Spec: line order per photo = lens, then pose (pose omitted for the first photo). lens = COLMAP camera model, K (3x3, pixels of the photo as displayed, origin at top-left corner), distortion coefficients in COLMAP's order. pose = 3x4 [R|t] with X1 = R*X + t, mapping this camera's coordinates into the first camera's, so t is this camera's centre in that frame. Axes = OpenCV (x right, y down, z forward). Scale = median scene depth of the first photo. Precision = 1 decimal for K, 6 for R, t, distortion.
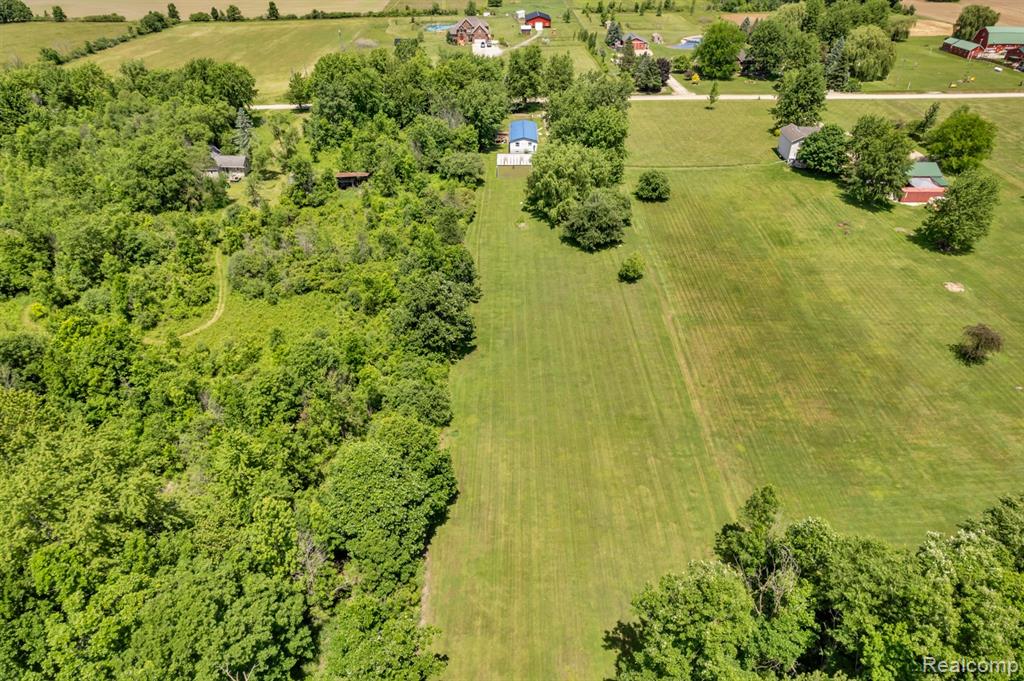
lens RADIAL K [[673.6, 0, 512.0], [0, 673.6, 340.5], [0, 0, 1]] dist [-0.054351, 0.000766]
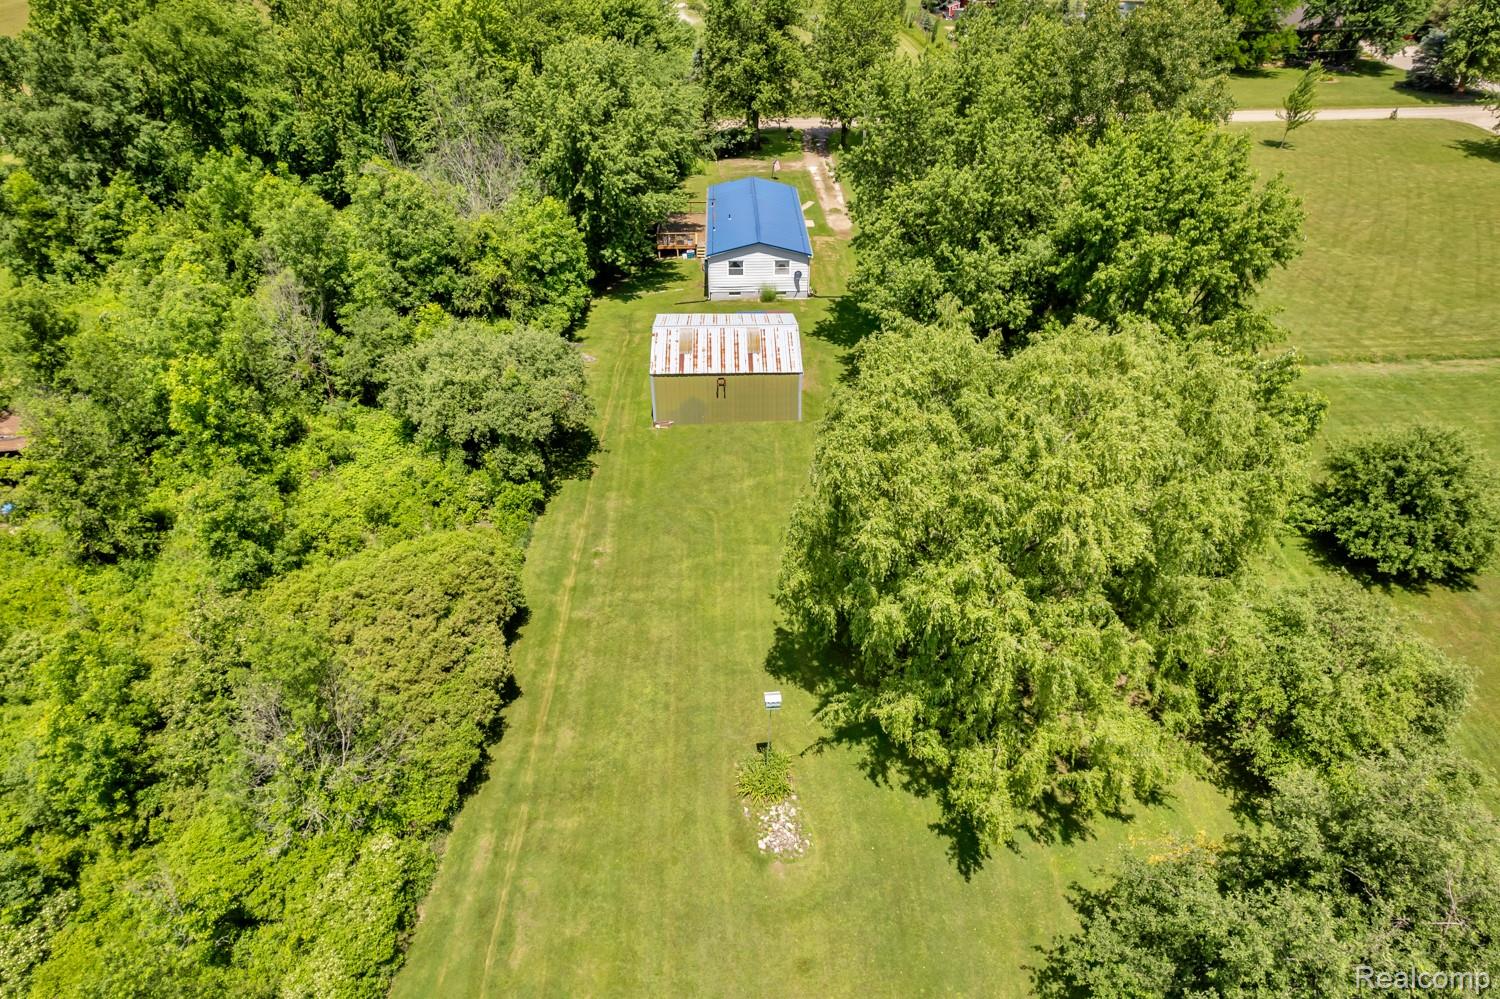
lens RADIAL K [[979.8, 0, 750.9], [0, 979.8, 471.3], [0, 0, 1]] dist [-0.069447, 0.065991]
pose [[0.999492, -0.009886, 0.030307, 0.001428], [0.010708, 0.999576, -0.027091, -0.200884], [-0.030026, 0.027402, 0.999173, 0.612194]]
